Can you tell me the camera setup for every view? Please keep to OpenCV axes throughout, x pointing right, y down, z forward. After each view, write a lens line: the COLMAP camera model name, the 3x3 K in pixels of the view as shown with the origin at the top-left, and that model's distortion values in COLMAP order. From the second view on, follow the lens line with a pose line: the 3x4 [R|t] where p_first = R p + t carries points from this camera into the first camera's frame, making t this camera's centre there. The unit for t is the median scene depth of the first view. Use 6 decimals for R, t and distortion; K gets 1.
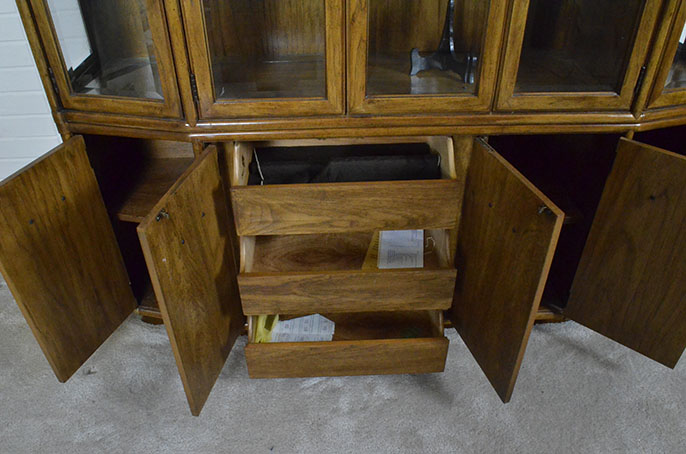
lens RADIAL K [[540.7, 0, 339.8], [0, 540.7, 224.4], [0, 0, 1]] dist [-0.092208, 0.005701]
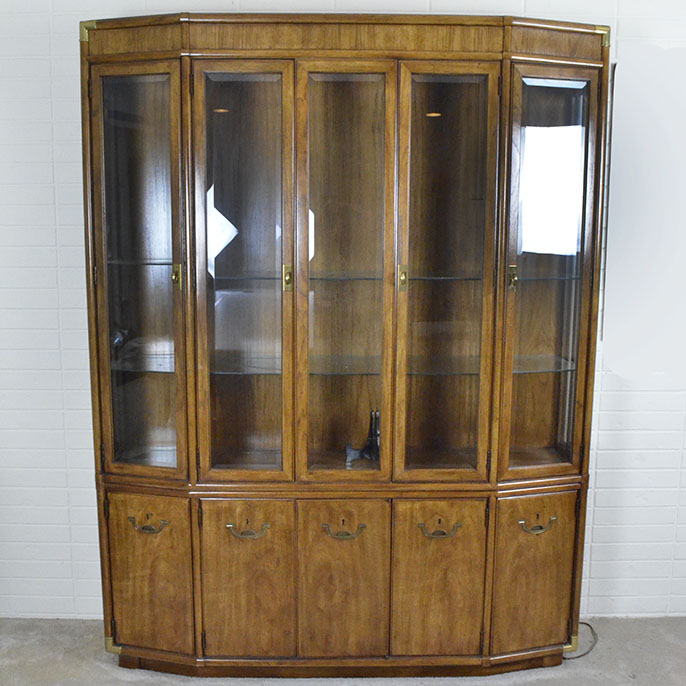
lens RADIAL K [[806.1, 0, 345.0], [0, 806.1, 341.5], [0, 0, 1]] dist [-0.070216, 0.000000]
pose [[0.999751, 0.021503, -0.005967, 0.156916], [-0.021782, 0.882176, -0.470415, 0.508058], [-0.004852, 0.470428, 0.882425, -1.183002]]
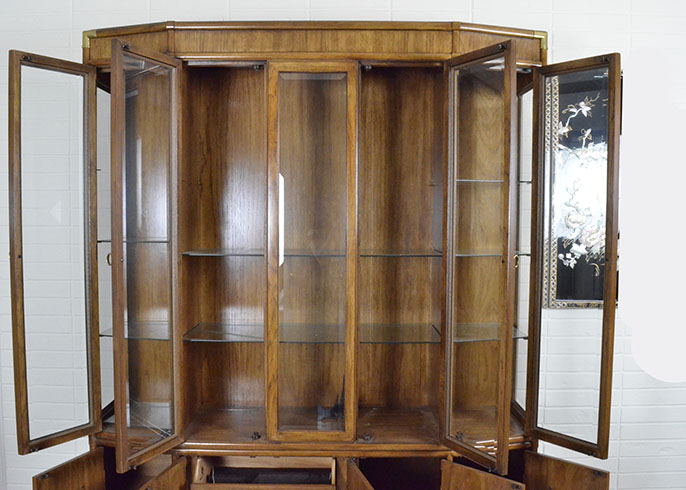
lens RADIAL K [[596.7, 0, 339.6], [0, 596.7, 246.2], [0, 0, 1]] dist [-0.074538, -0.004774]
pose [[0.999452, 0.022724, -0.024062, 0.264486], [-0.032231, 0.833433, -0.551679, 0.289987], [0.007518, 0.552153, 0.833709, -0.840936]]
